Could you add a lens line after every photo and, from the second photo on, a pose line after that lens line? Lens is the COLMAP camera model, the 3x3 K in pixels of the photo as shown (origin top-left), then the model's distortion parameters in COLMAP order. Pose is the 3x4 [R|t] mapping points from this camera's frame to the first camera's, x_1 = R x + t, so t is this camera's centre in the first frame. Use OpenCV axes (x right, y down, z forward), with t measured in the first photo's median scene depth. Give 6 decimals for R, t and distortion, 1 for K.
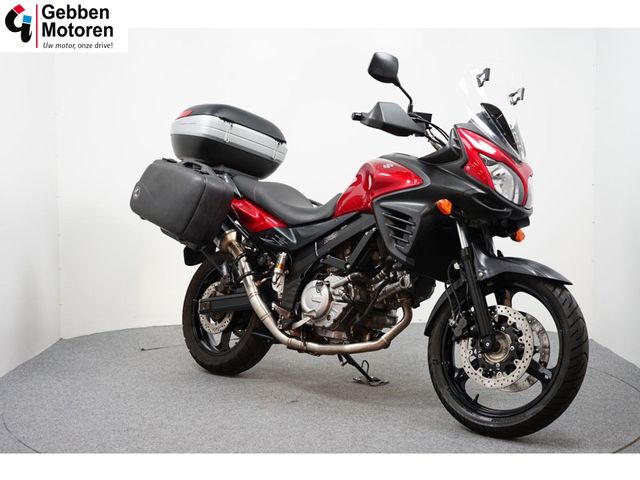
lens RADIAL K [[933.9, 0, 320.6], [0, 933.9, 238.6], [0, 0, 1]] dist [-0.021284, 0.000000]
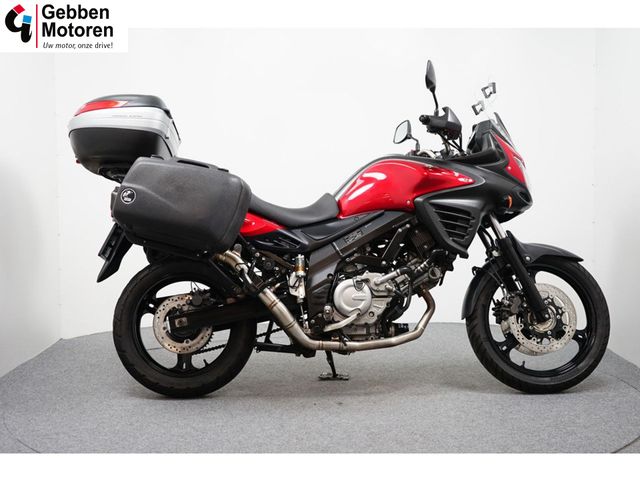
lens RADIAL K [[933.9, 0, 320.6], [0, 933.9, 241.0], [0, 0, 1]] dist [-0.021284, 0.000000]
pose [[0.681826, -0.049416, 0.729843, -0.779621], [0.051634, 0.998478, 0.019368, -0.018069], [-0.729690, 0.024479, 0.683340, 0.346735]]
